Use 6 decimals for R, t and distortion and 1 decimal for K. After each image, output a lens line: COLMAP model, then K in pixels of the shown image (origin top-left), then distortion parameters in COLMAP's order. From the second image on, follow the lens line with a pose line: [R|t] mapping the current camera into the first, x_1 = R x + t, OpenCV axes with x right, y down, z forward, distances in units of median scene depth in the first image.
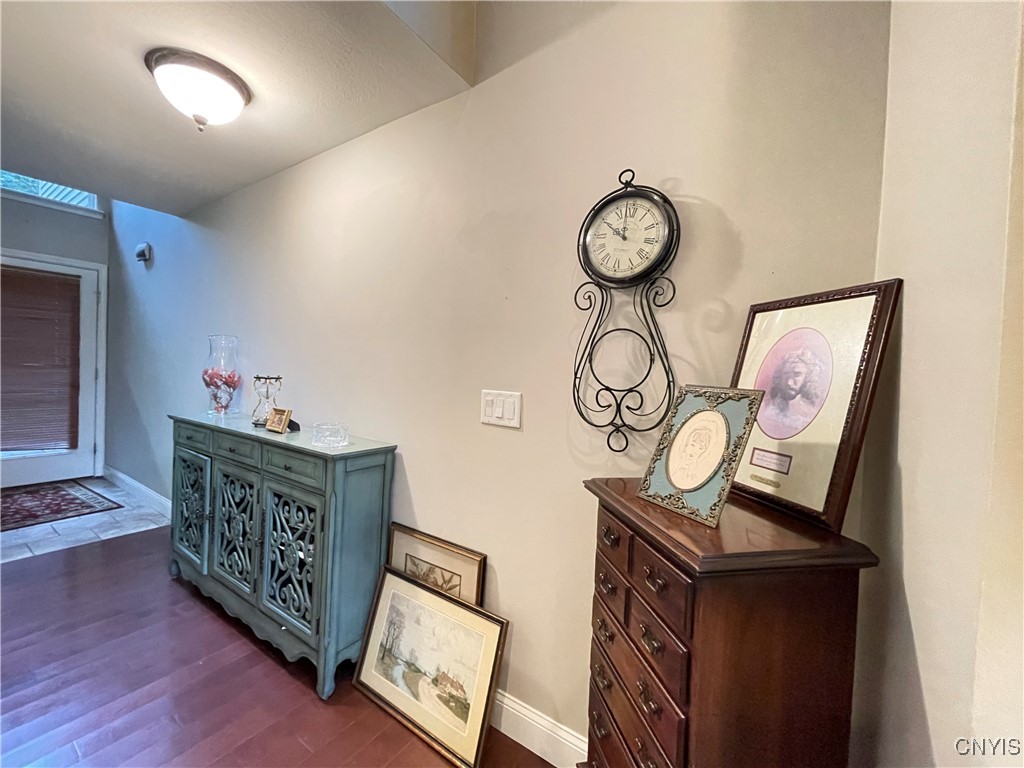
lens RADIAL K [[413.3, 0, 510.7], [0, 413.3, 379.6], [0, 0, 1]] dist [-0.002281, 0.000614]
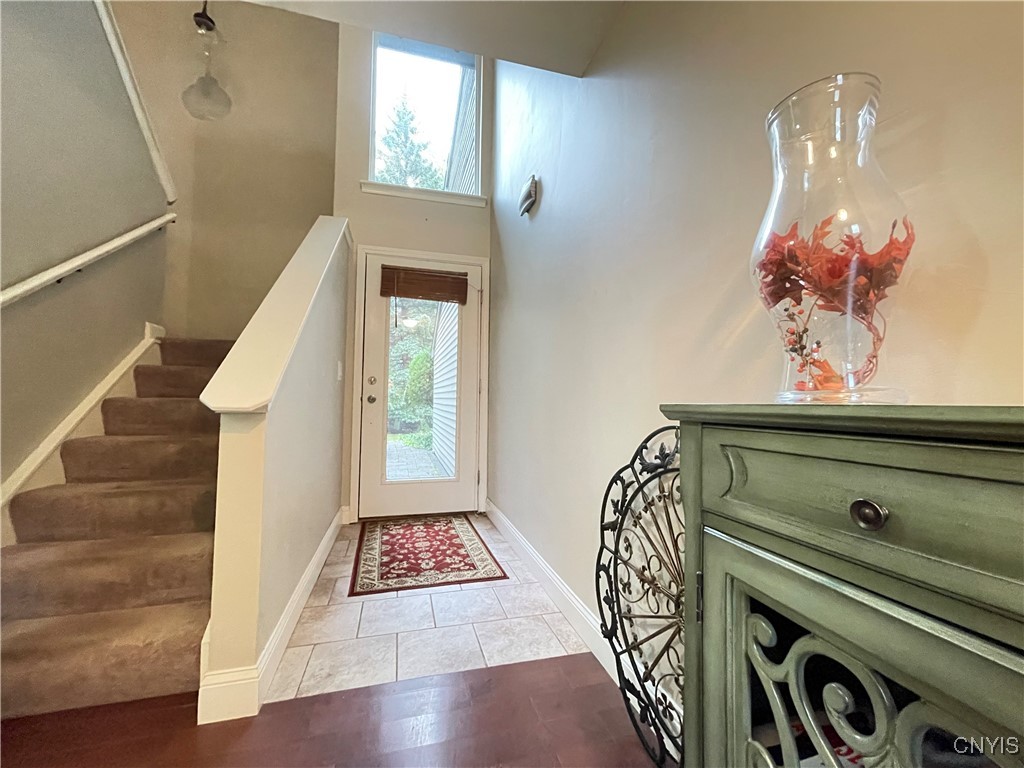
lens RADIAL K [[413.3, 0, 510.7], [0, 413.3, 379.6], [0, 0, 1]] dist [-0.002281, 0.000614]
pose [[0.754902, -0.074973, -0.651538, -0.500393], [0.006280, 0.994225, -0.107129, 0.073327], [0.655807, 0.076780, 0.751014, 0.501340]]
